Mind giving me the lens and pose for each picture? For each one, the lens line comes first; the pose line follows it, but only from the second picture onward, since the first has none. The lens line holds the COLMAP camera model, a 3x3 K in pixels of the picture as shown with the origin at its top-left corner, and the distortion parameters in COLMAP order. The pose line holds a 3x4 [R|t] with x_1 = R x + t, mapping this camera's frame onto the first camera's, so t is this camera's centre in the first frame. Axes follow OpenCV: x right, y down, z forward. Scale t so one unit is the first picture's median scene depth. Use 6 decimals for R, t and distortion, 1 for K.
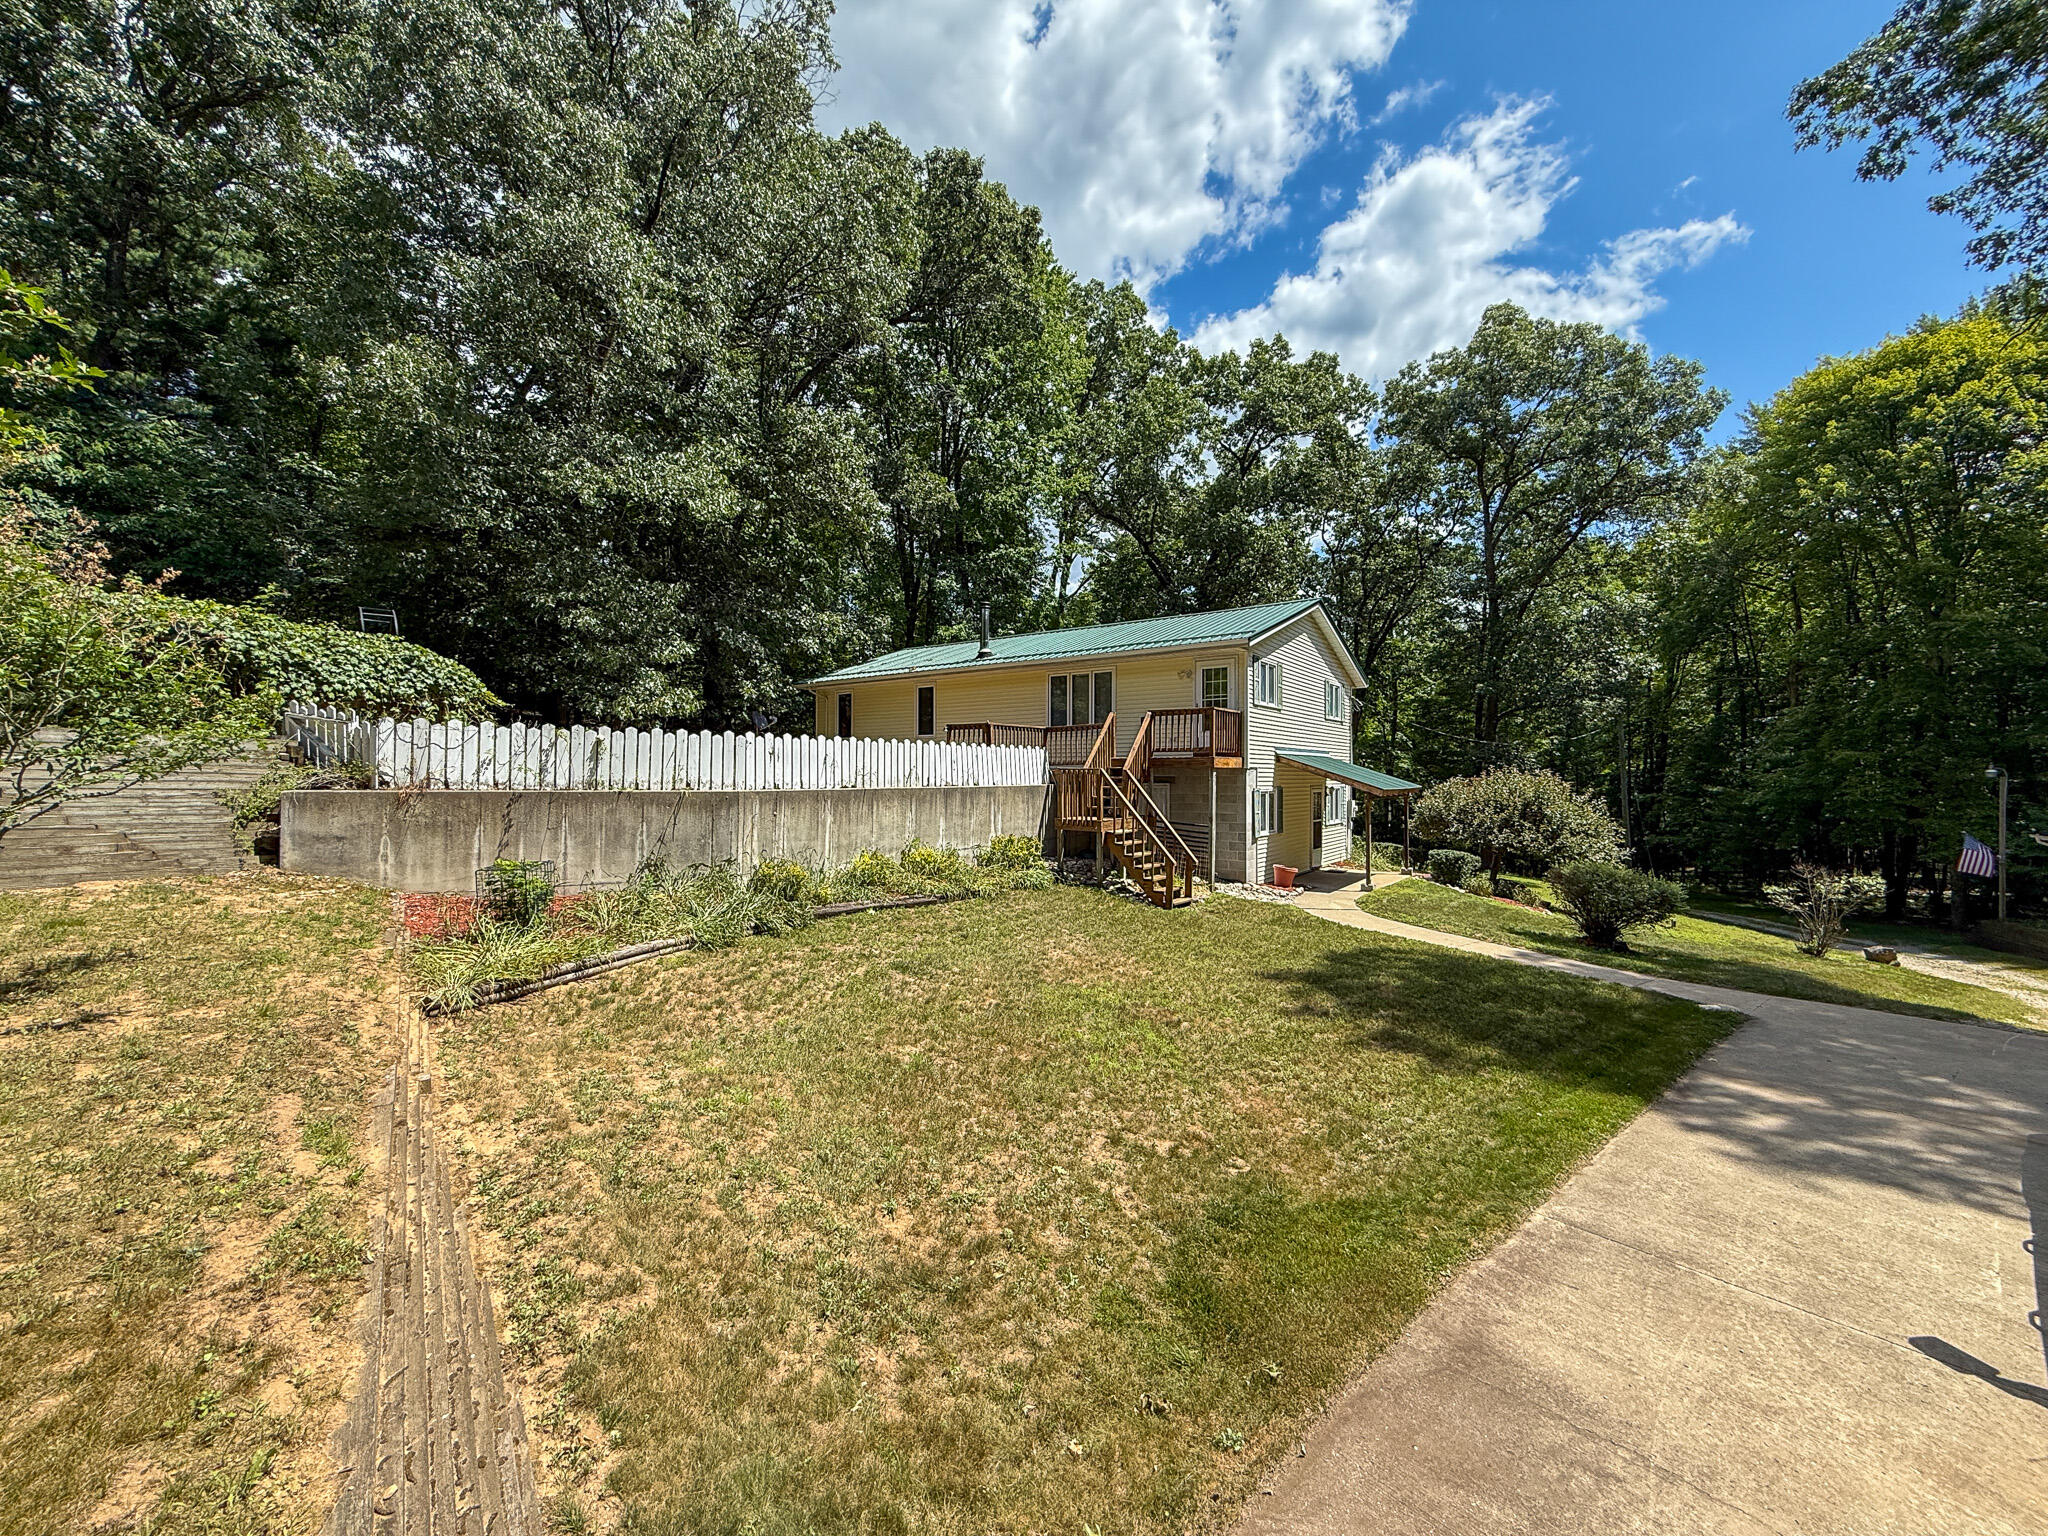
lens RADIAL K [[814.3, 0, 1015.7], [0, 814.3, 768.8], [0, 0, 1]] dist [-0.000999, 0.000883]
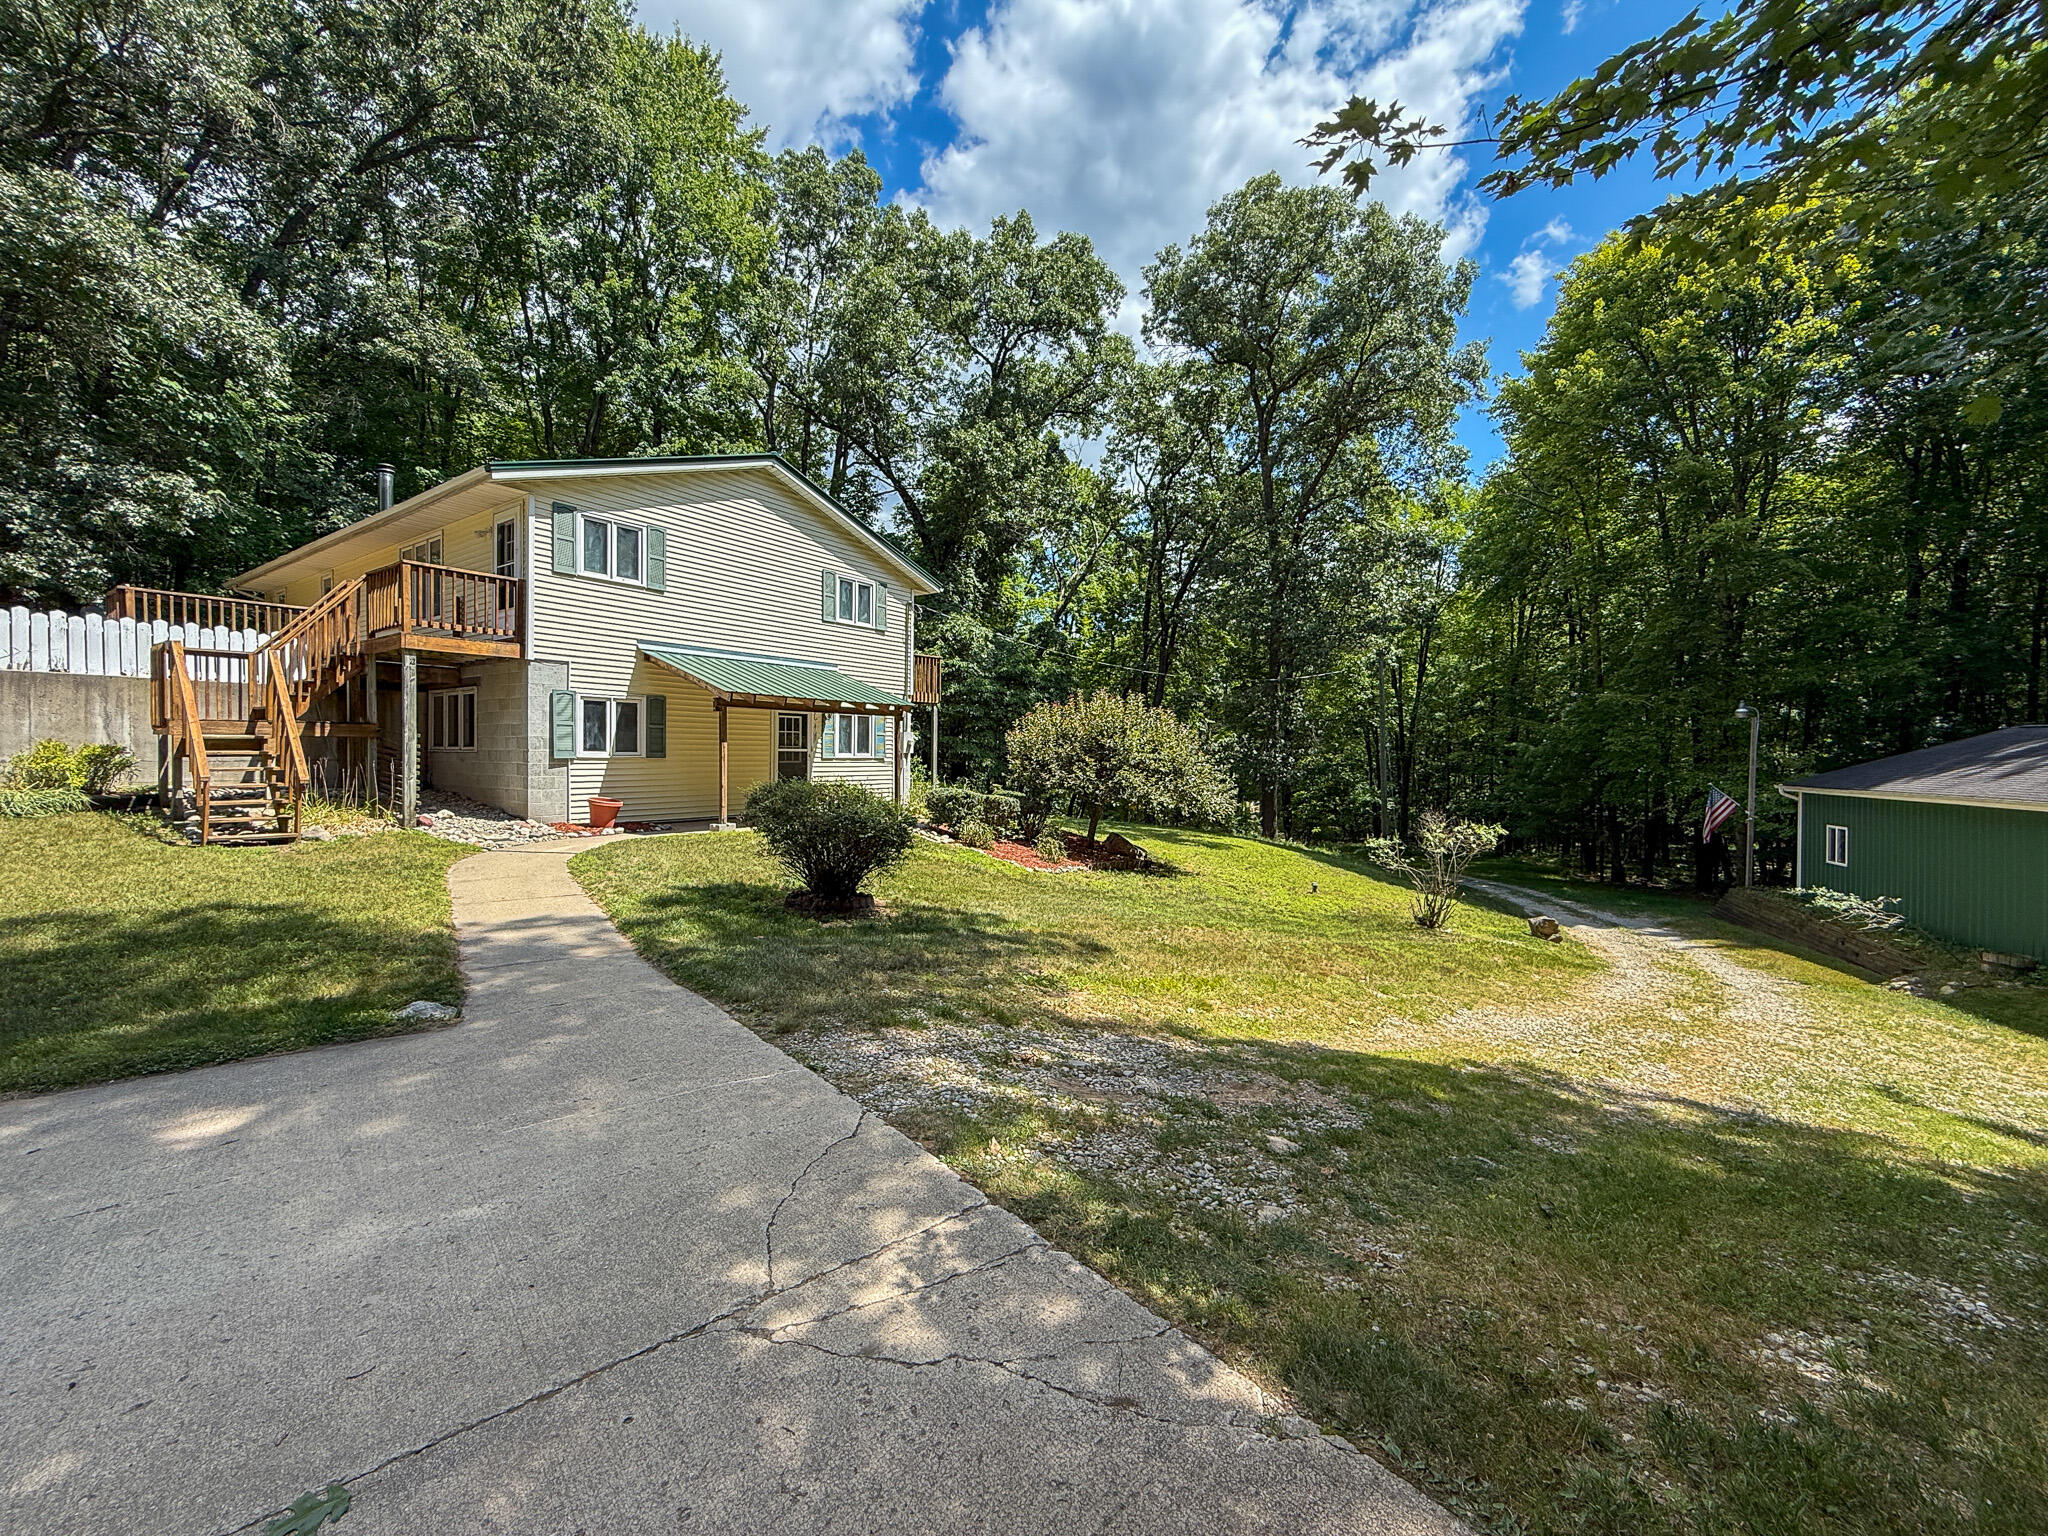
lens RADIAL K [[814.3, 0, 1025.0], [0, 814.3, 767.8], [0, 0, 1]] dist [-0.000999, 0.000883]
pose [[0.999817, 0.006721, 0.017883, 0.584563], [-0.007151, 0.999685, 0.024052, 0.061166], [-0.017716, -0.024176, 0.999551, 0.230699]]
